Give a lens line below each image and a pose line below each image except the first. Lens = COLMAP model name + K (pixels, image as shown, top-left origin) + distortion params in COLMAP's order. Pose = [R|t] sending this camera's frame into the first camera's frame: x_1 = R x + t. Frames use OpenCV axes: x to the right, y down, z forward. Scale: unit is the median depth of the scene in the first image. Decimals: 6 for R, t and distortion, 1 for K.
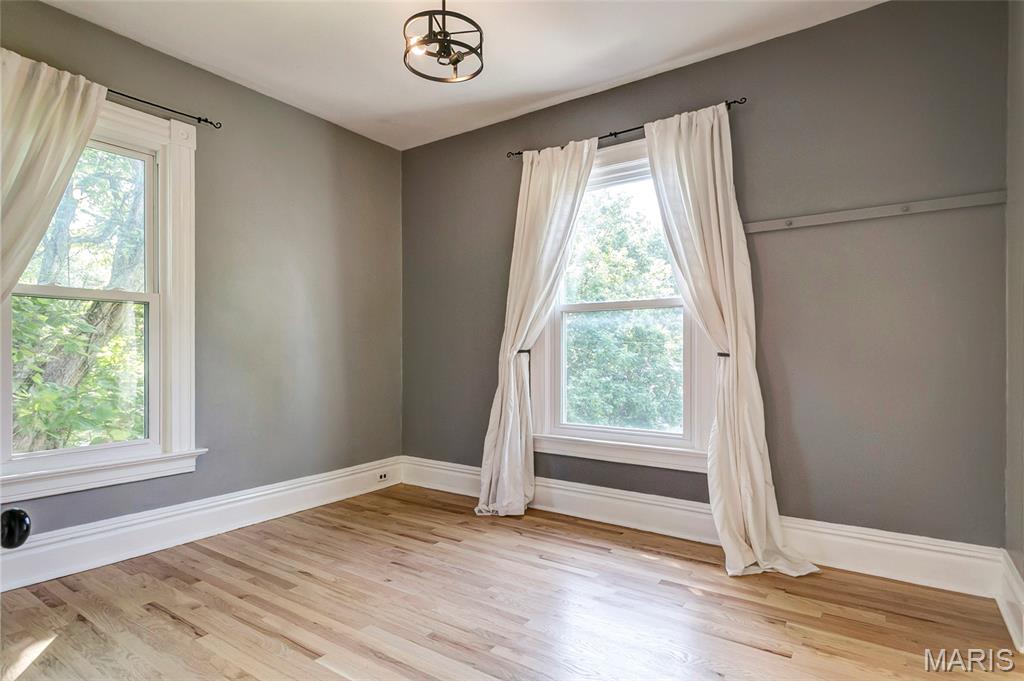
lens RADIAL K [[525.8, 0, 509.8], [0, 525.8, 347.5], [0, 0, 1]] dist [0.019448, -0.006092]
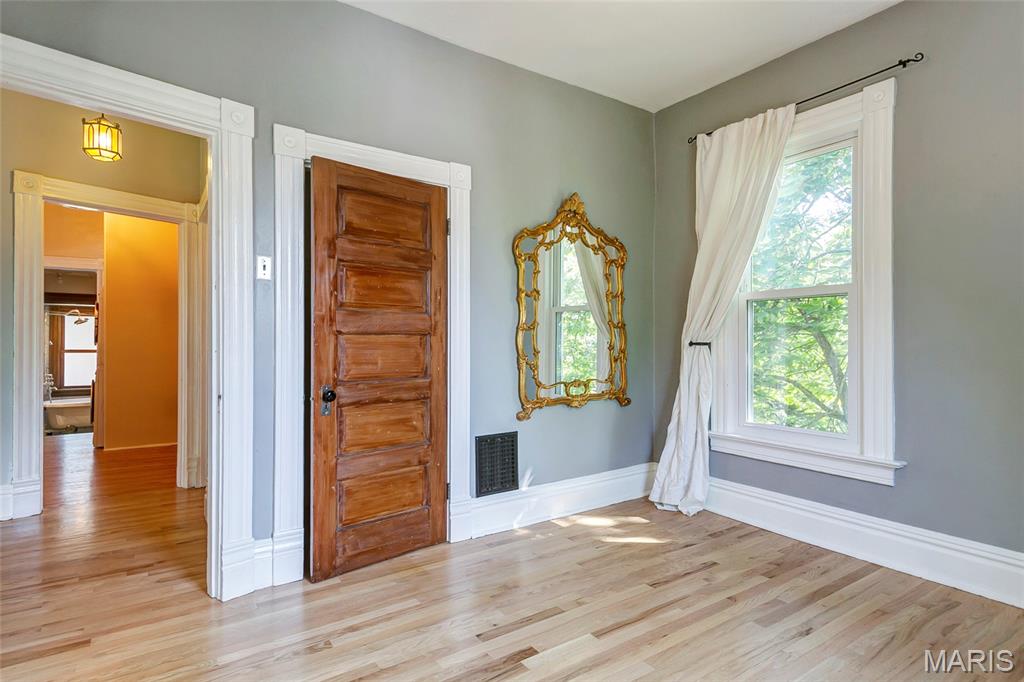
lens RADIAL K [[525.8, 0, 509.1], [0, 525.8, 341.8], [0, 0, 1]] dist [0.019448, -0.006092]
pose [[-0.370175, -0.008176, -0.928926, 0.464675], [0.014744, 0.999784, -0.014676, 0.007964], [0.928845, -0.019129, -0.369974, 0.835081]]
